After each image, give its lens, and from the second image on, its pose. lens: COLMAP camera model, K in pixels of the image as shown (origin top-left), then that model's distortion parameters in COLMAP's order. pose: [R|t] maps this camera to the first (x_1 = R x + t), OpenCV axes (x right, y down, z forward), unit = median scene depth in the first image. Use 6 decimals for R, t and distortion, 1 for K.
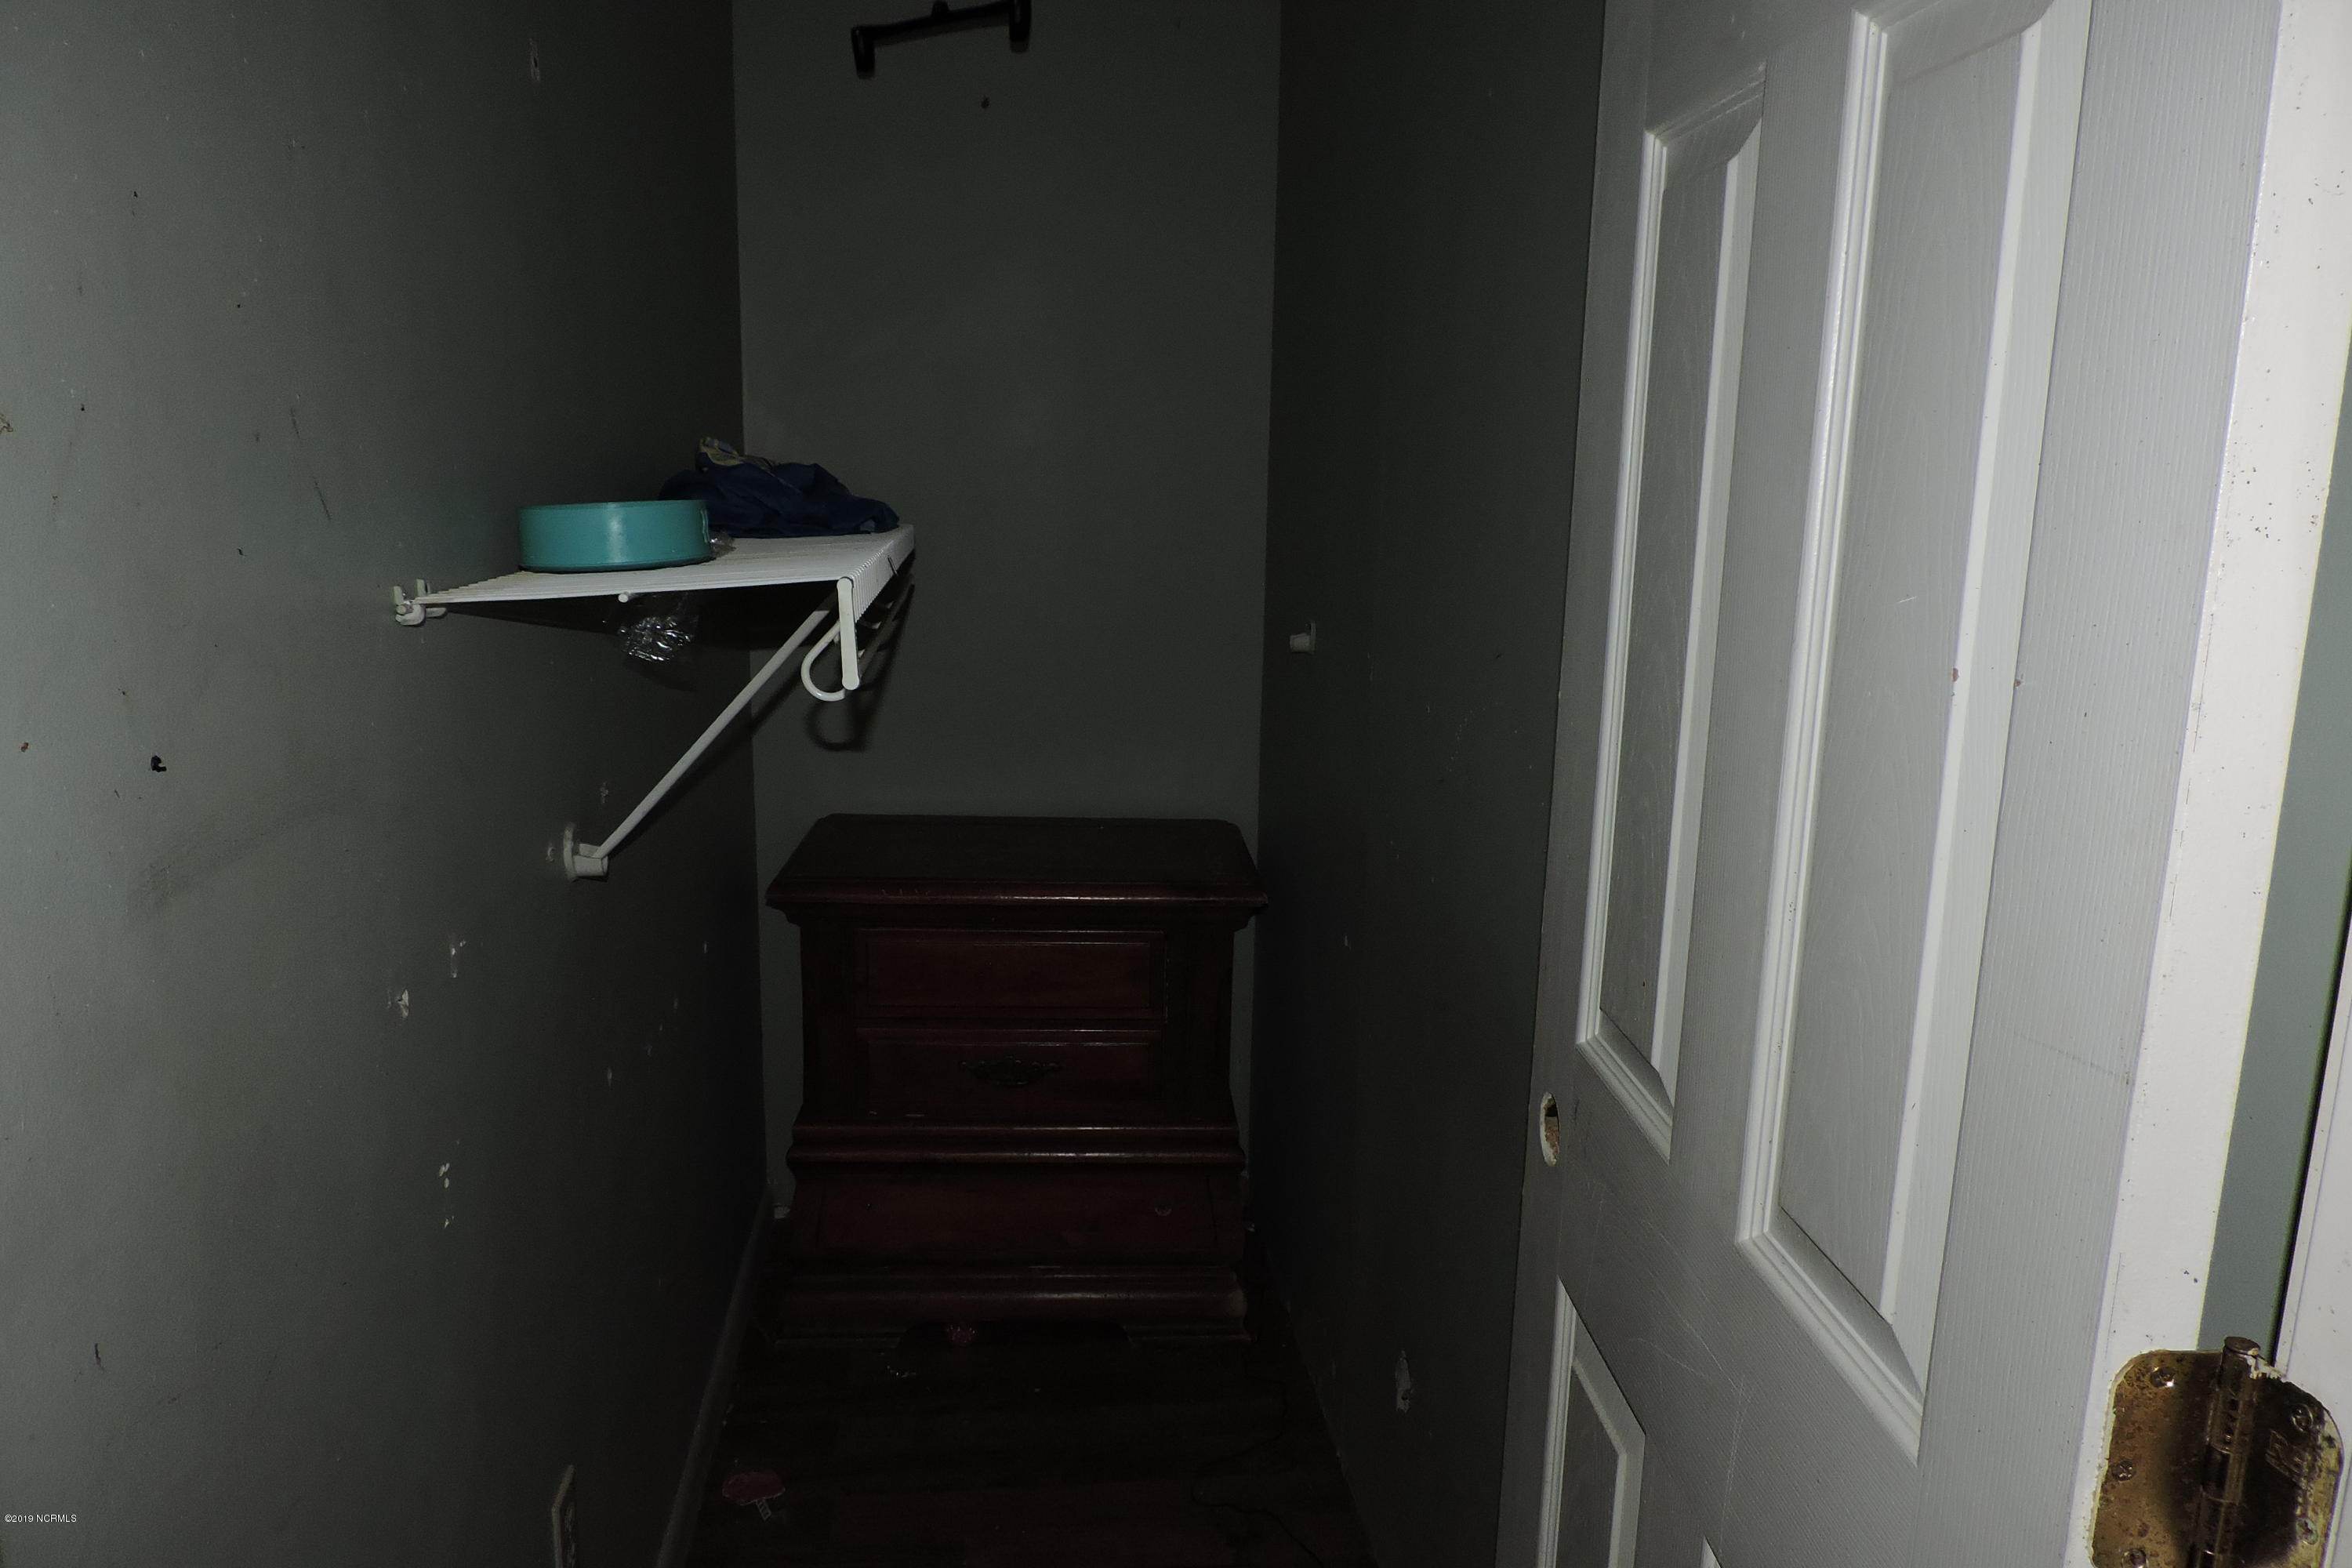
lens RADIAL K [[1682.8, 0, 1175.5], [0, 1682.8, 794.3], [0, 0, 1]] dist [-0.022697, 0.004975]
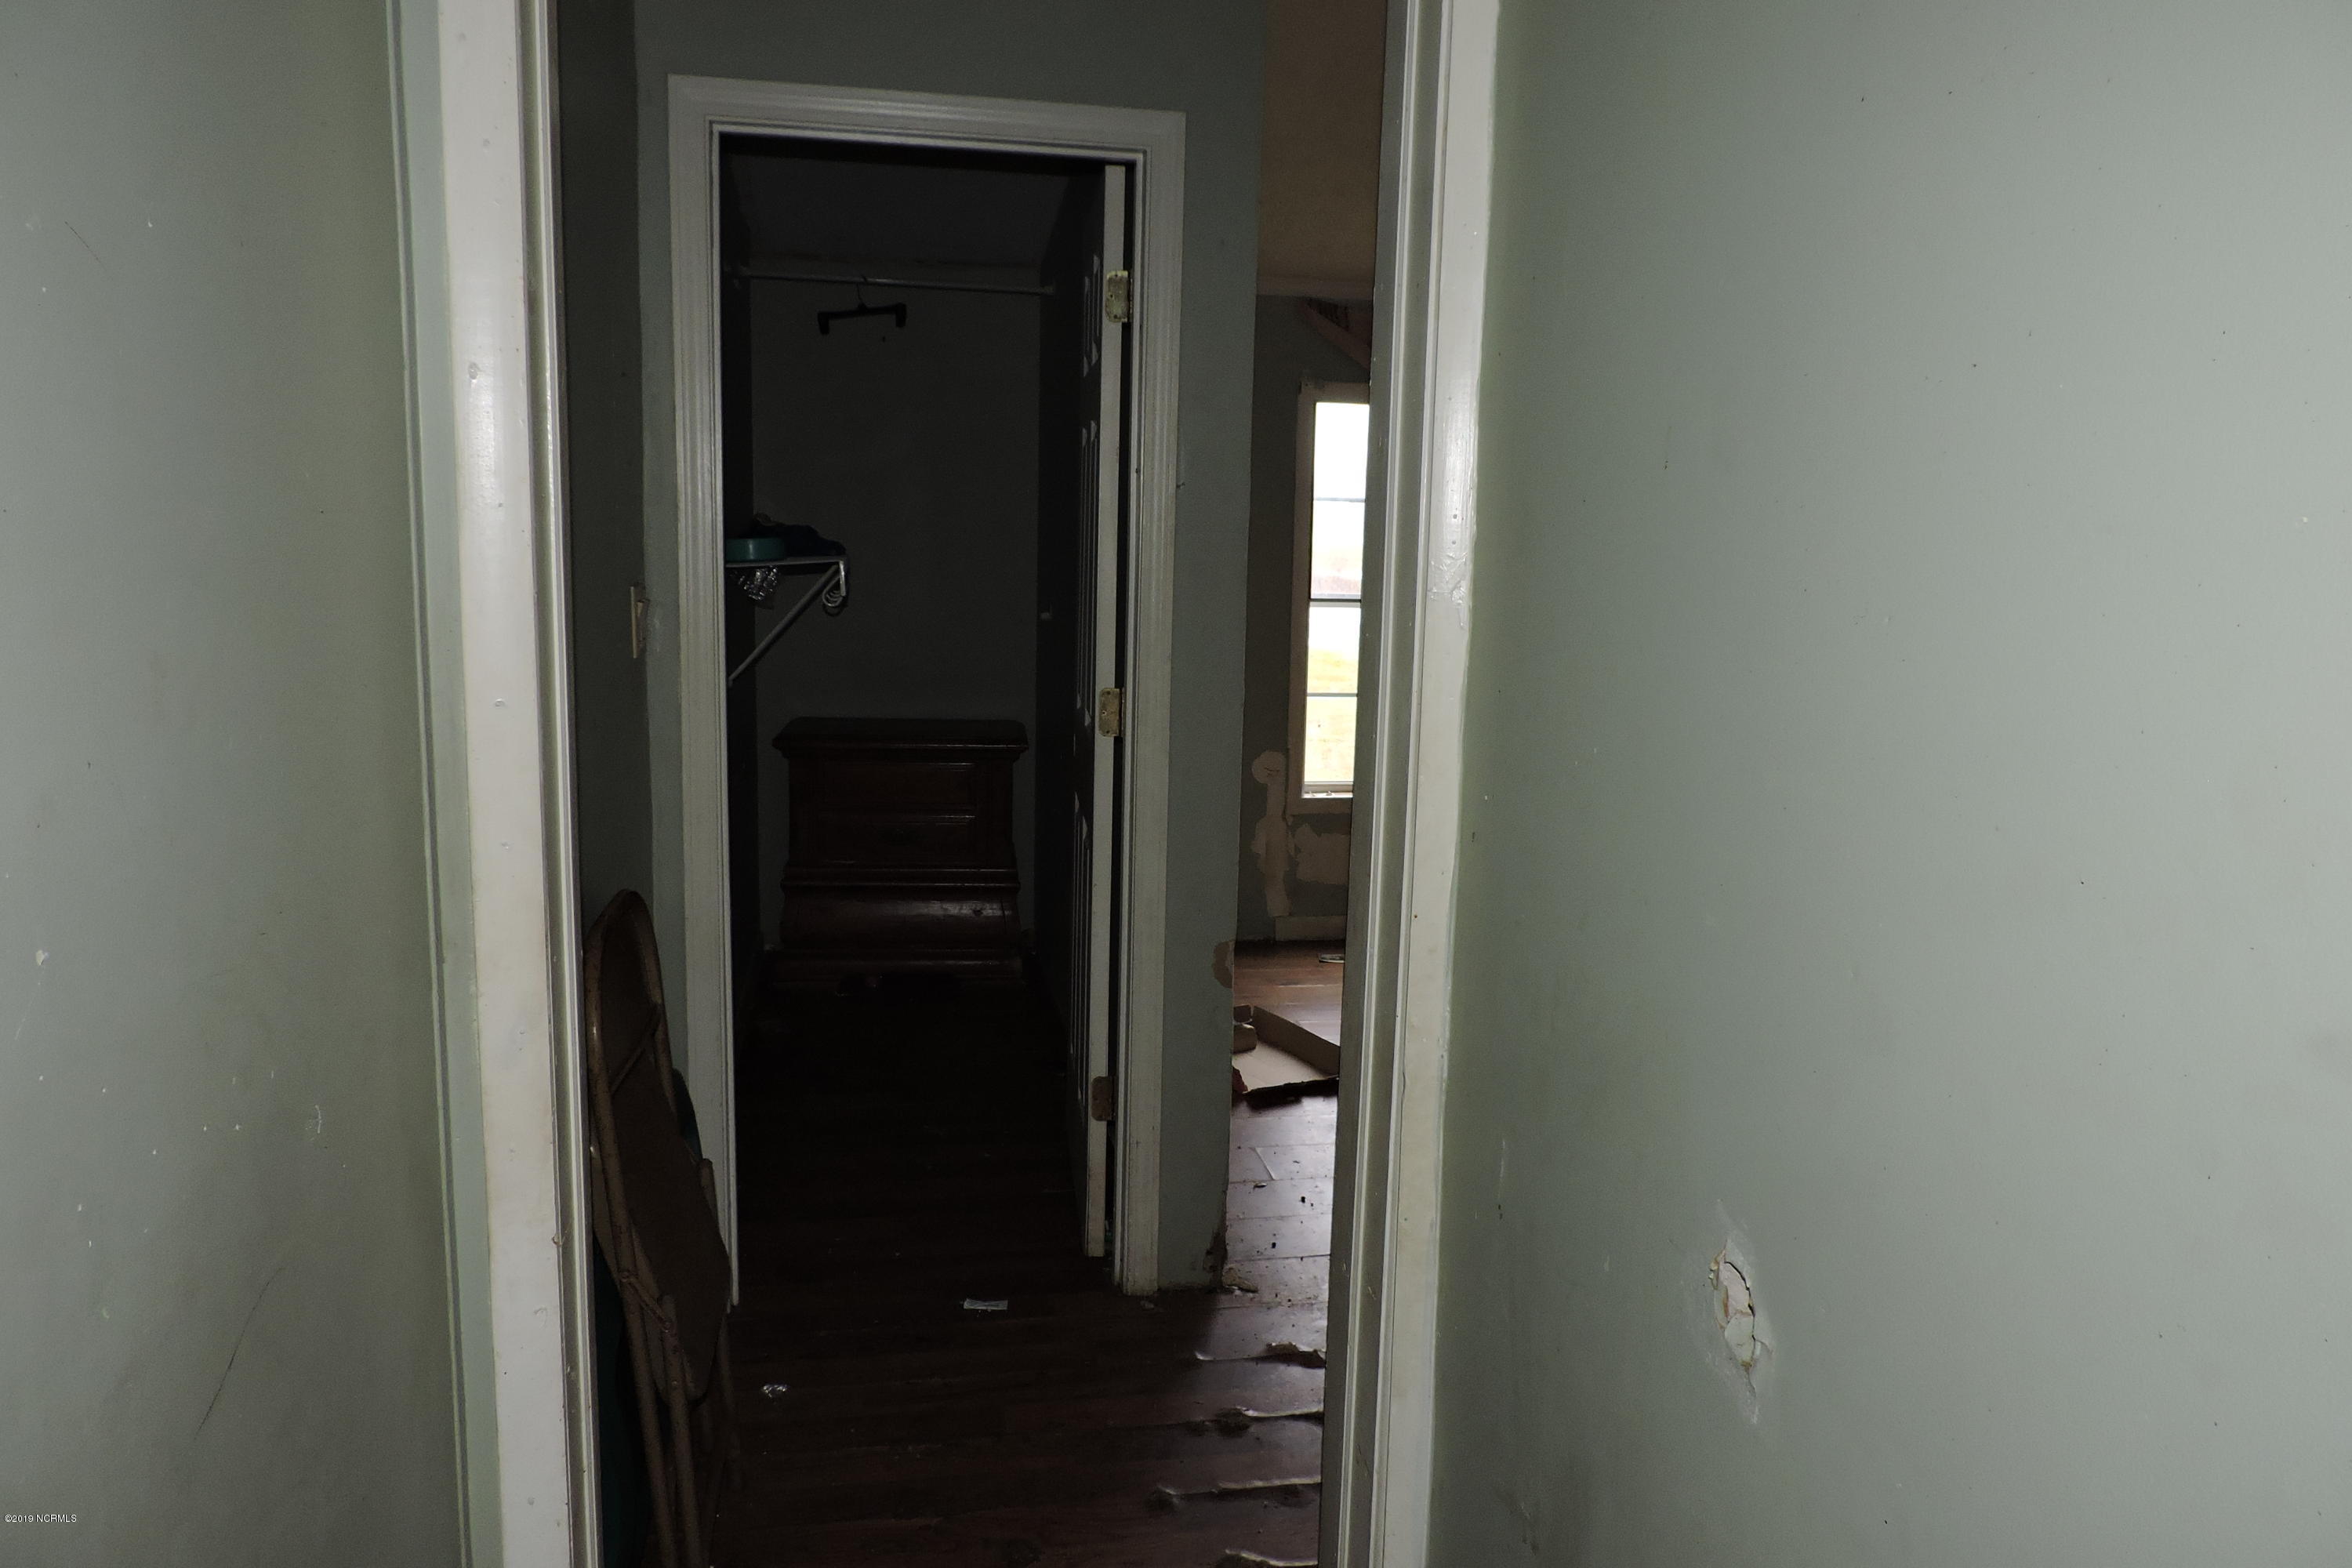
lens RADIAL K [[1682.8, 0, 1175.5], [0, 1682.8, 794.3], [0, 0, 1]] dist [-0.022697, 0.004975]
pose [[0.998526, -0.005161, 0.054029, 0.121438], [0.007135, 0.999311, -0.036413, 0.196036], [-0.053804, 0.036745, 0.997875, -0.989279]]
